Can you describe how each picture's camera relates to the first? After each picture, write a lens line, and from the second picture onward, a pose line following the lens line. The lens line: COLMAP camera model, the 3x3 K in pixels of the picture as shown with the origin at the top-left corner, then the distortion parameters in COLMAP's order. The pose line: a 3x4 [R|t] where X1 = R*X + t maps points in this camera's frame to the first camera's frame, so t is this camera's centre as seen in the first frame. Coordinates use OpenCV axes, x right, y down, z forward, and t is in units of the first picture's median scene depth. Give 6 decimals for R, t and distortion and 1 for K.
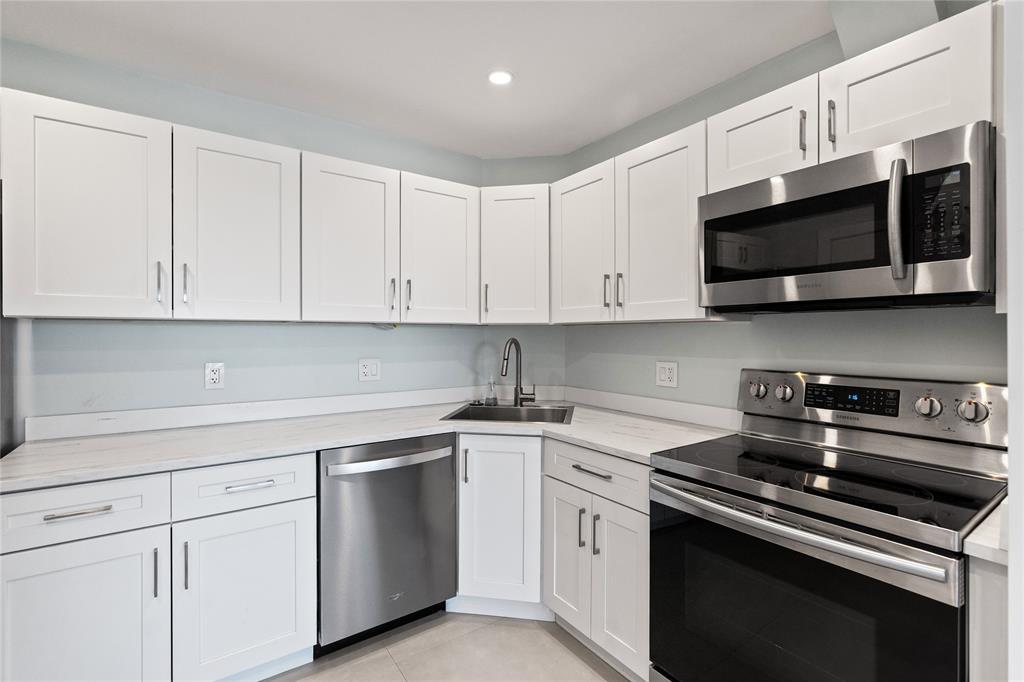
lens RADIAL K [[465.2, 0, 515.6], [0, 465.2, 336.3], [0, 0, 1]] dist [-0.000090, 0.000602]
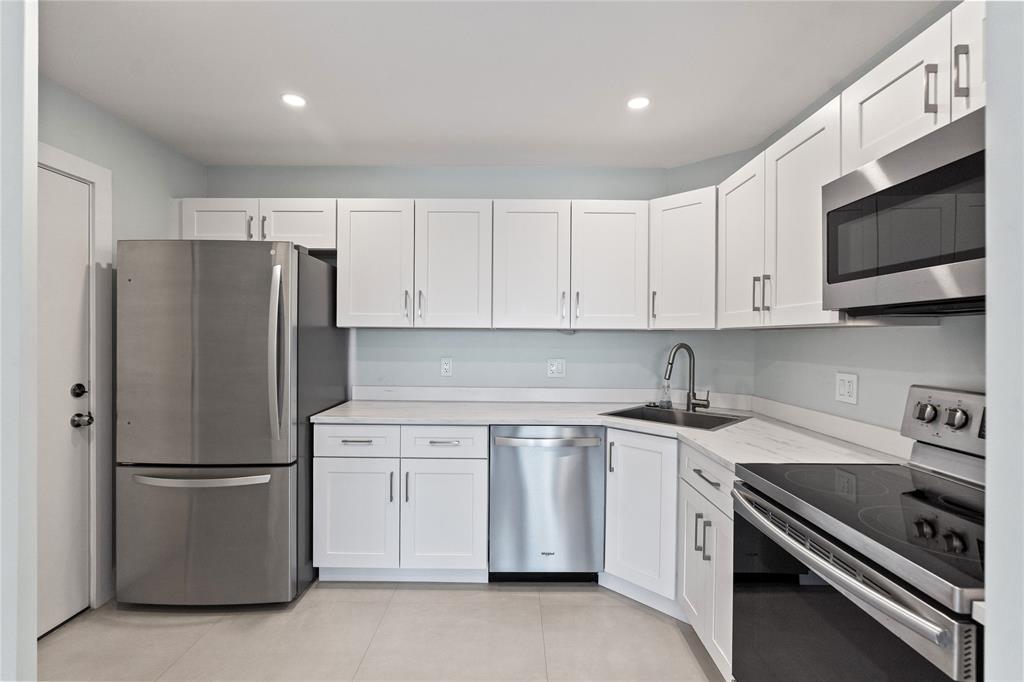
lens RADIAL K [[466.7, 0, 514.4], [0, 466.7, 338.4], [0, 0, 1]] dist [0.000027, 0.000268]
pose [[0.819292, 0.007316, -0.573329, 0.348363], [-0.009548, 0.999954, -0.000883, -0.002641], [0.573296, 0.006198, 0.819325, -0.052339]]
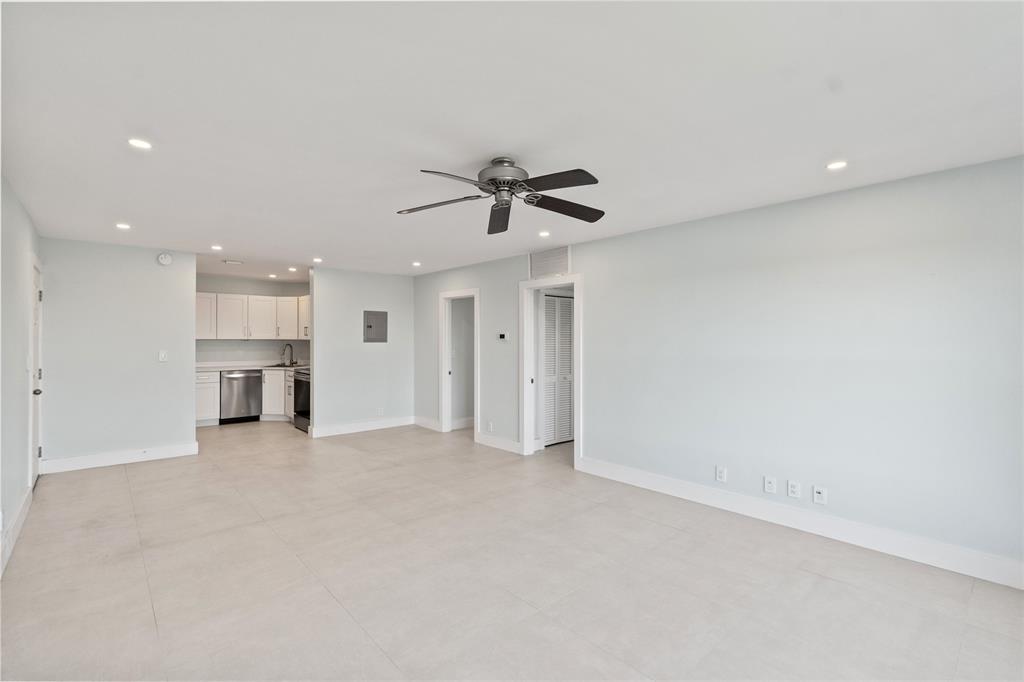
lens RADIAL K [[466.7, 0, 514.4], [0, 466.7, 338.4], [0, 0, 1]] dist [0.000027, 0.000268]
pose [[0.992919, 0.001146, 0.118787, 1.449620], [-0.000168, 0.999966, -0.008237, -0.007765], [-0.118792, 0.008159, 0.992886, -2.963930]]
